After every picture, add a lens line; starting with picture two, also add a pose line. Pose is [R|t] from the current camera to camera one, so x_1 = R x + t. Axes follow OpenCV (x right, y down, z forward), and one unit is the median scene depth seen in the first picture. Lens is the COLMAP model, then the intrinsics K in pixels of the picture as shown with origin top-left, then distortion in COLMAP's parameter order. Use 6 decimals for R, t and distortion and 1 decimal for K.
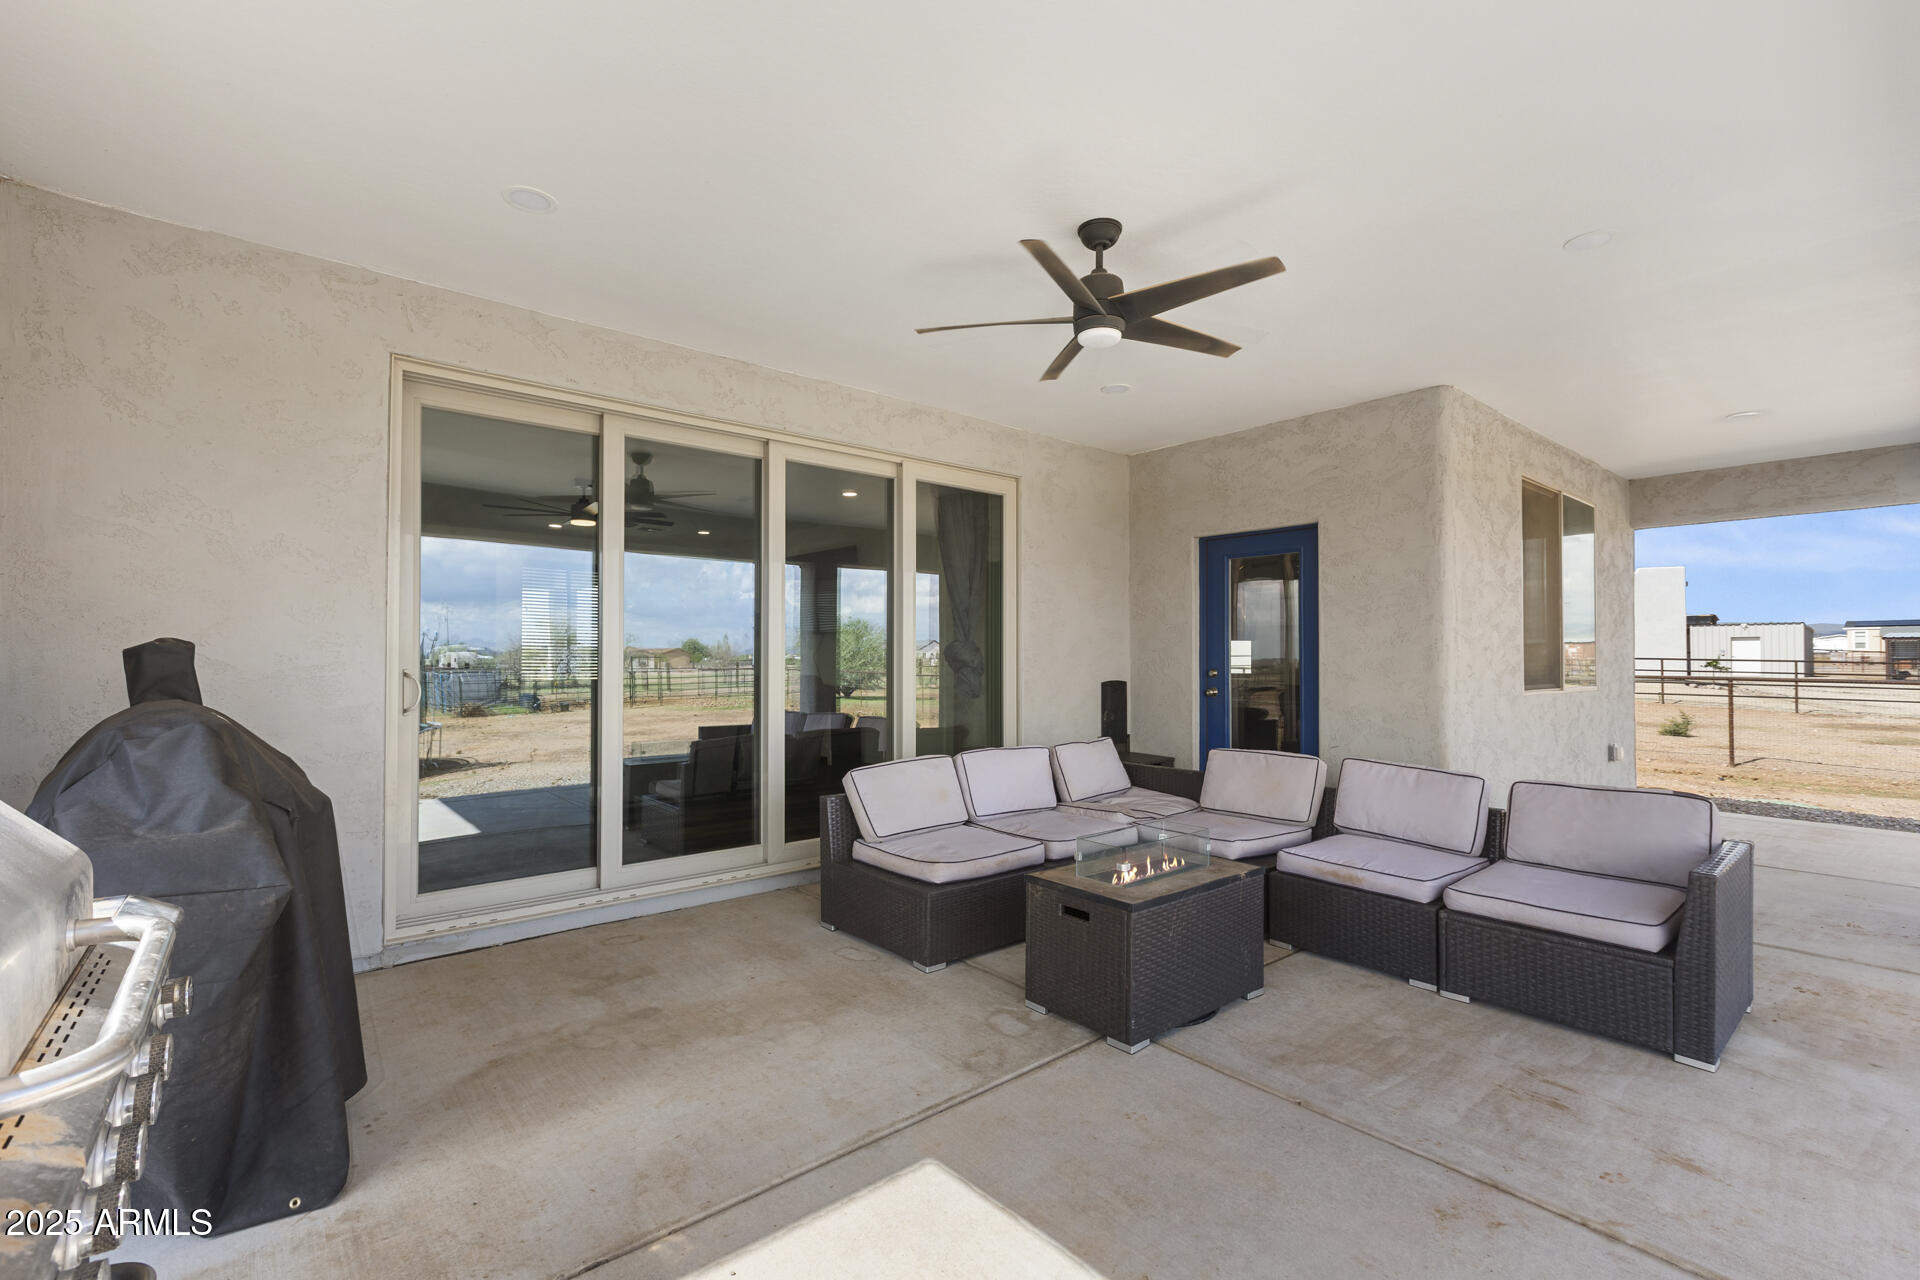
lens RADIAL K [[855.2, 0, 959.4], [0, 855.2, 647.8], [0, 0, 1]] dist [-0.000397, -0.001581]
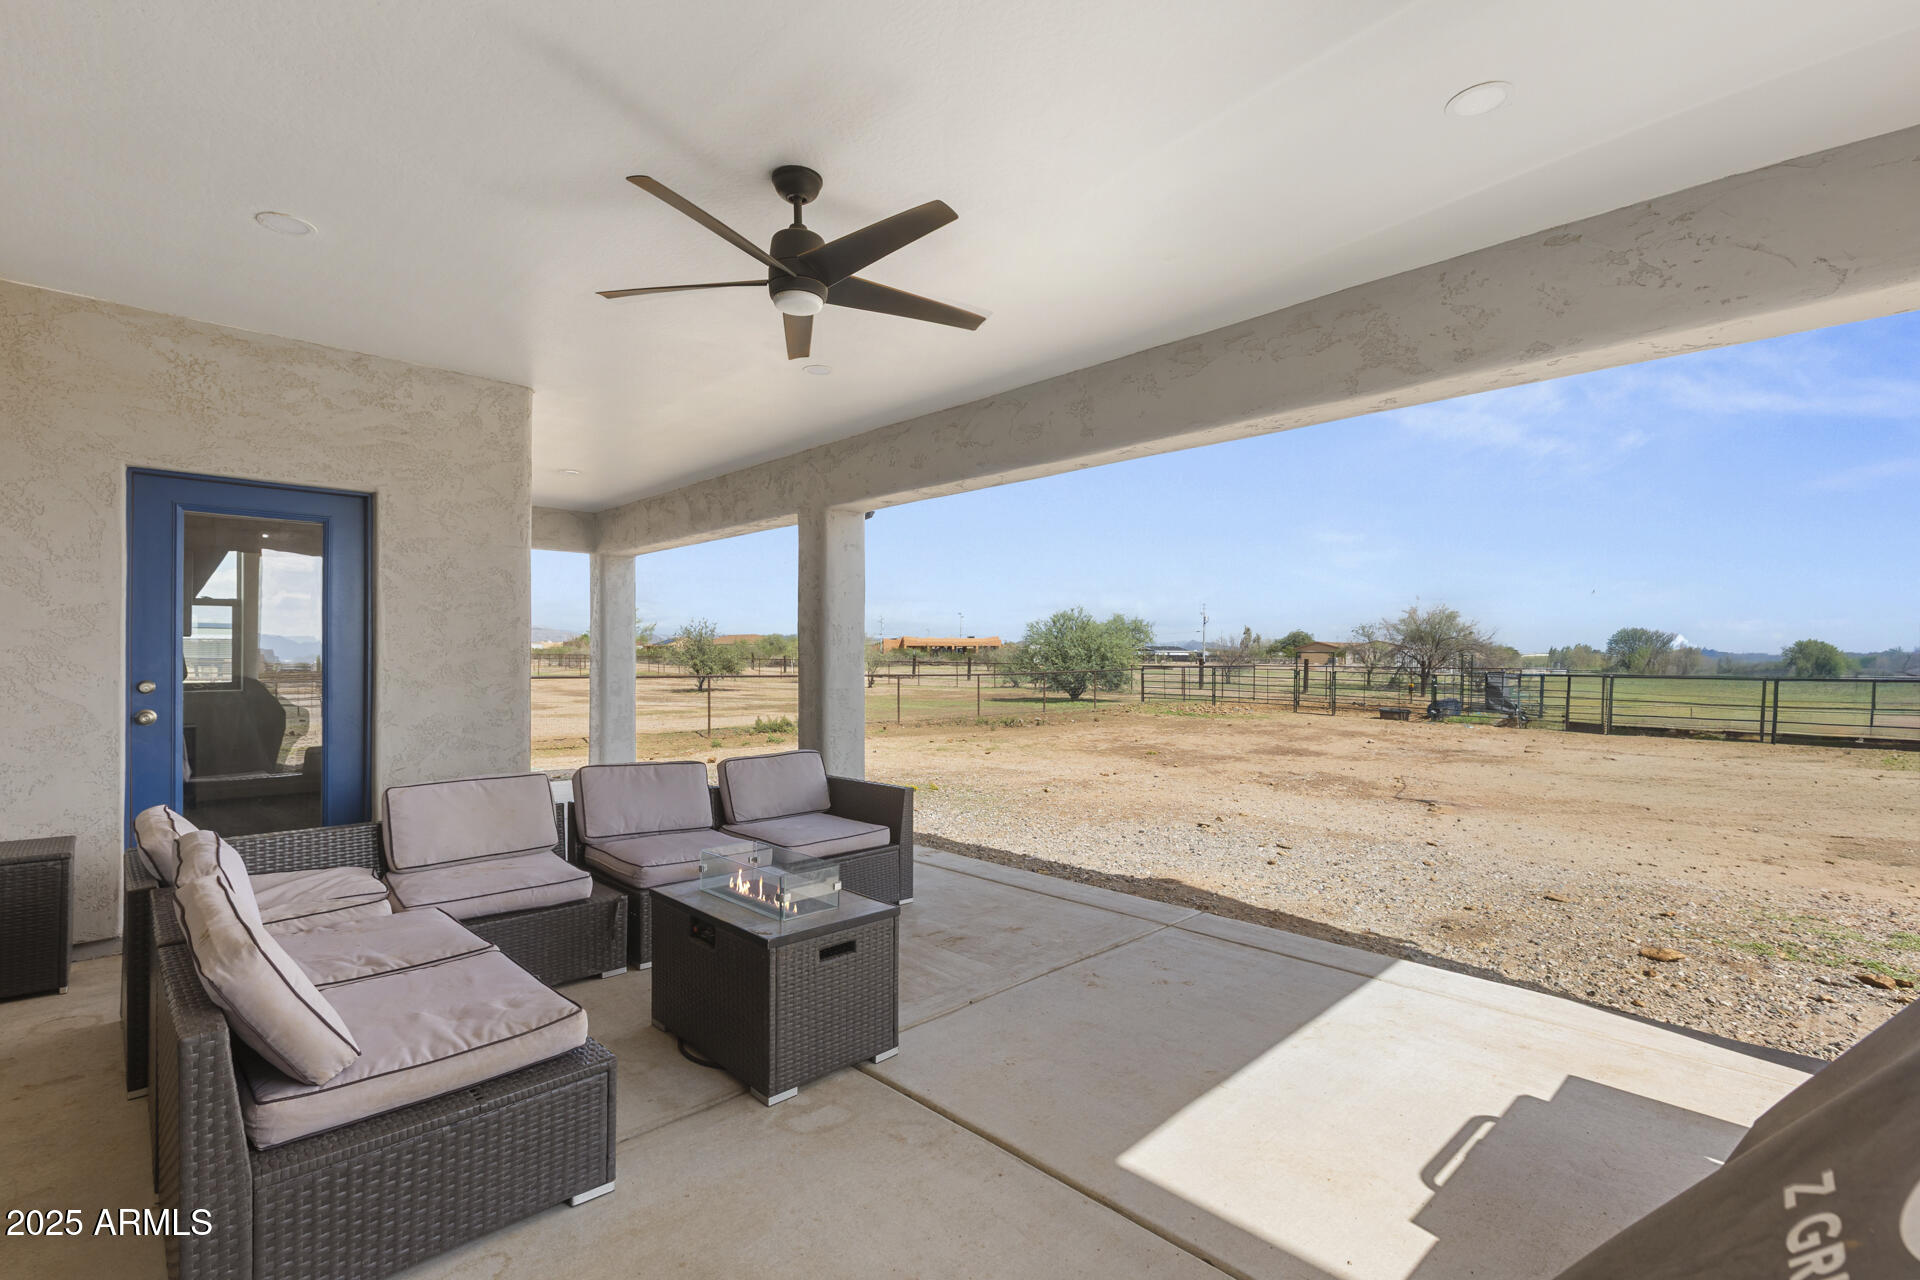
lens RADIAL K [[855.2, 0, 956.2], [0, 855.2, 652.4], [0, 0, 1]] dist [-0.000397, -0.001581]
pose [[-0.072237, 0.005826, 0.997371, -0.512993], [-0.013382, 0.999887, -0.006810, 0.001524], [-0.997298, -0.013839, -0.072151, 0.628948]]
